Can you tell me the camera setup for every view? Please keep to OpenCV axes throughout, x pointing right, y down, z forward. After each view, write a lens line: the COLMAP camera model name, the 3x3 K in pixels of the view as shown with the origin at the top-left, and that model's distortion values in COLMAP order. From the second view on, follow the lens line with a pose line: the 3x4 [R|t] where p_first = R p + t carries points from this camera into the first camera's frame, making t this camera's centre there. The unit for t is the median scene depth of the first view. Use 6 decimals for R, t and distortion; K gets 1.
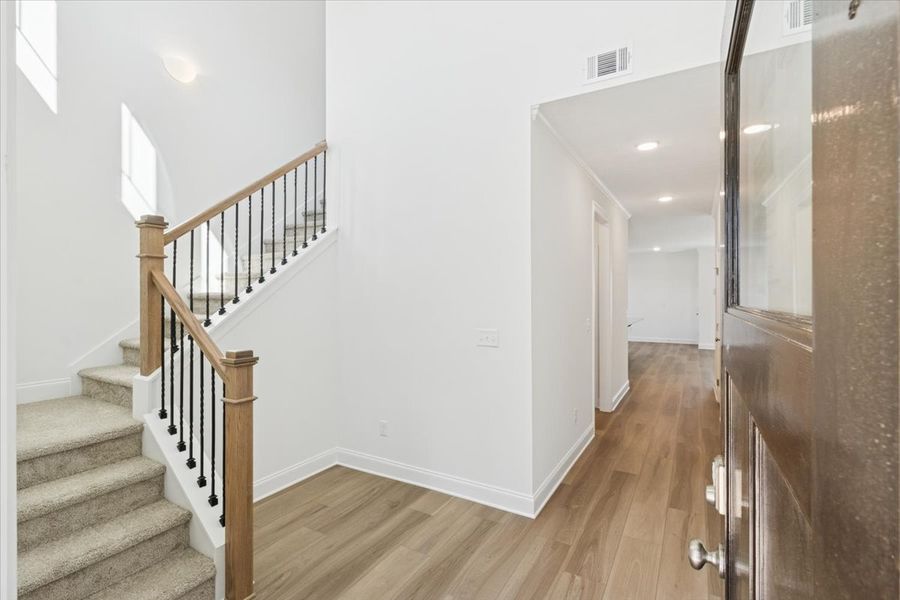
lens RADIAL K [[435.4, 0, 448.9], [0, 435.4, 294.2], [0, 0, 1]] dist [0.006818, 0.000260]
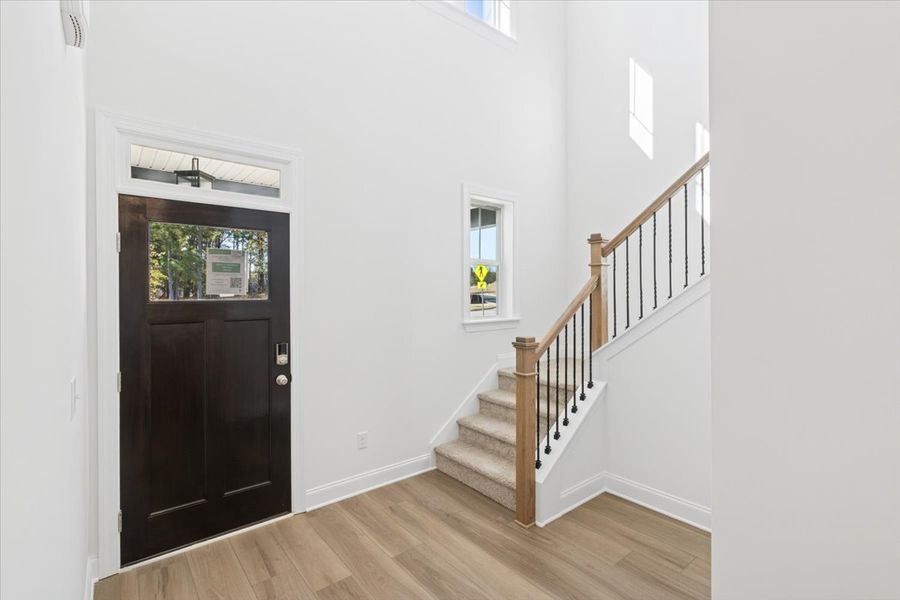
lens RADIAL K [[435.4, 0, 452.3], [0, 435.4, 296.5], [0, 0, 1]] dist [0.006818, 0.000260]
pose [[-0.373114, 0.013135, -0.927693, 0.643679], [0.004489, 0.999914, 0.012352, -0.007352], [0.927775, 0.000444, -0.373141, 1.001791]]
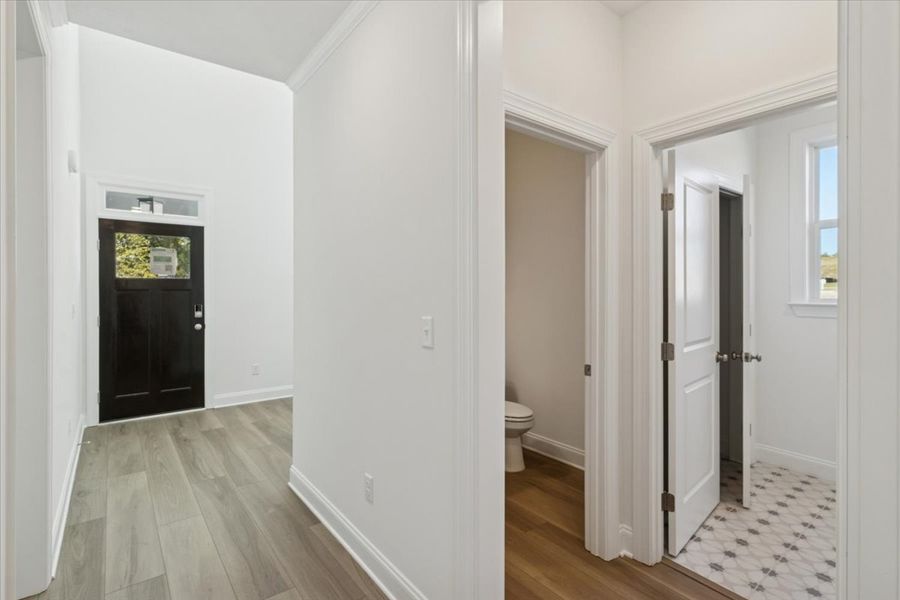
lens RADIAL K [[435.4, 0, 448.4], [0, 435.4, 293.1], [0, 0, 1]] dist [0.006818, 0.000260]
pose [[-0.385096, 0.011026, -0.922810, 1.078081], [-0.002447, 0.999913, 0.012969, 0.047371], [0.922873, 0.007252, -0.385036, 1.878825]]
